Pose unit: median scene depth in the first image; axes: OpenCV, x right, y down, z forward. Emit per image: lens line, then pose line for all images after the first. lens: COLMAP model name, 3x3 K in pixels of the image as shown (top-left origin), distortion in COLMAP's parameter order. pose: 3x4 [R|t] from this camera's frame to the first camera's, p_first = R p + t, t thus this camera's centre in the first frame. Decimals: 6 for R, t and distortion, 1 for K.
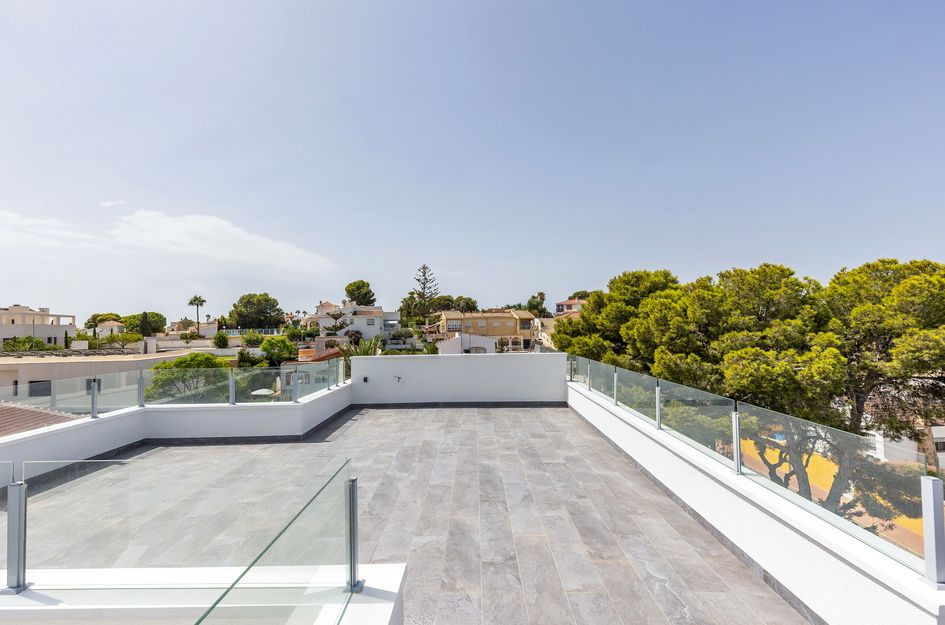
lens RADIAL K [[431.5, 0, 473.9], [0, 431.5, 315.0], [0, 0, 1]] dist [0.006527, -0.001364]
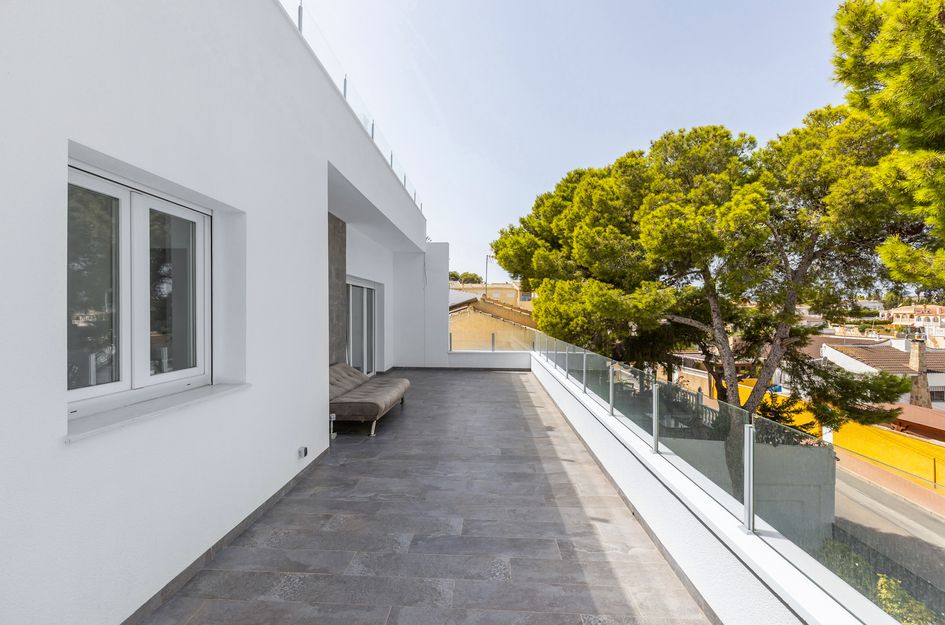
lens RADIAL K [[431.5, 0, 471.1], [0, 431.5, 309.9], [0, 0, 1]] dist [0.006527, -0.001364]
pose [[0.999170, 0.017412, -0.036838, 0.254225], [-0.016442, 0.999515, 0.026465, 0.242463], [0.037281, -0.025837, 0.998971, 0.099476]]
